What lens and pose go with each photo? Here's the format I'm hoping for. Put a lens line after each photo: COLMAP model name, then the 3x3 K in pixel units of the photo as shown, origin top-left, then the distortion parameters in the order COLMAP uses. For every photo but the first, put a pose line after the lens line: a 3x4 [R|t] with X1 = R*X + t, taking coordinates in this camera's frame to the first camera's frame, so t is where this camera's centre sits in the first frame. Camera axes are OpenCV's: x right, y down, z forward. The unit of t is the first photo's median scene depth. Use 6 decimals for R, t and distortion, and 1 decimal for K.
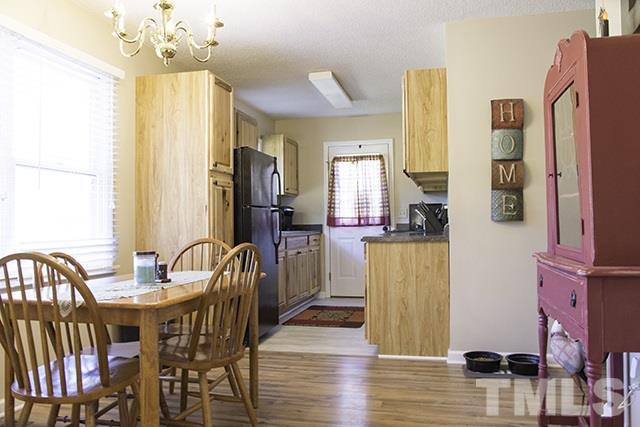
lens RADIAL K [[523.6, 0, 320.2], [0, 523.6, 214.6], [0, 0, 1]] dist [-0.066759, 0.051641]
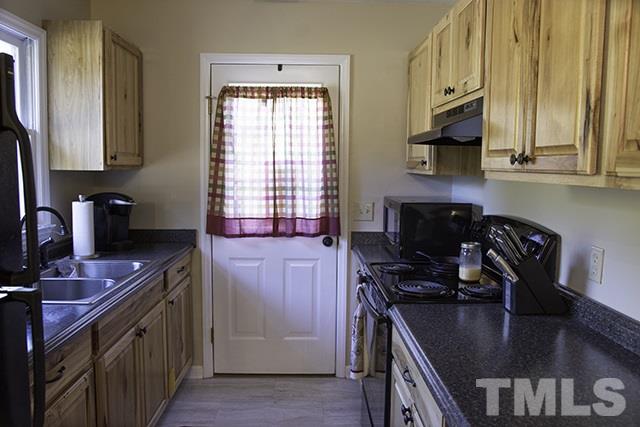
lens RADIAL K [[523.6, 0, 322.9], [0, 523.6, 215.8], [0, 0, 1]] dist [-0.066759, 0.051641]
pose [[0.965626, 0.001142, 0.259934, -0.008391], [-0.031089, 0.993320, 0.111129, -0.051376], [-0.258071, -0.115390, 0.959210, 0.529954]]
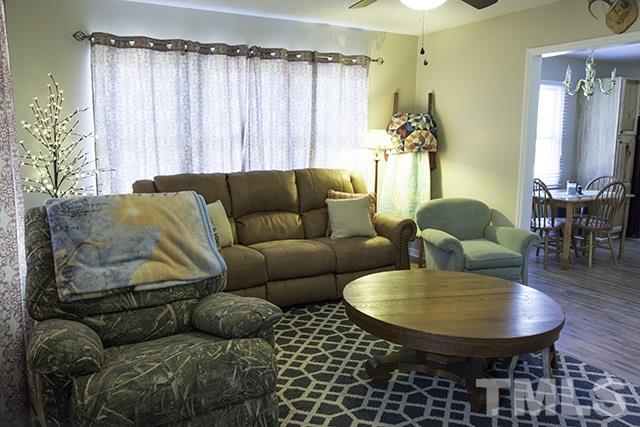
lens RADIAL K [[523.6, 0, 298.1], [0, 523.6, 212.7], [0, 0, 1]] dist [-0.066759, 0.051641]
pose [[0.670582, 0.128855, -0.730559, 0.206737], [0.000789, 0.984675, 0.174400, -0.072053], [0.741835, -0.117526, 0.660204, -0.555651]]
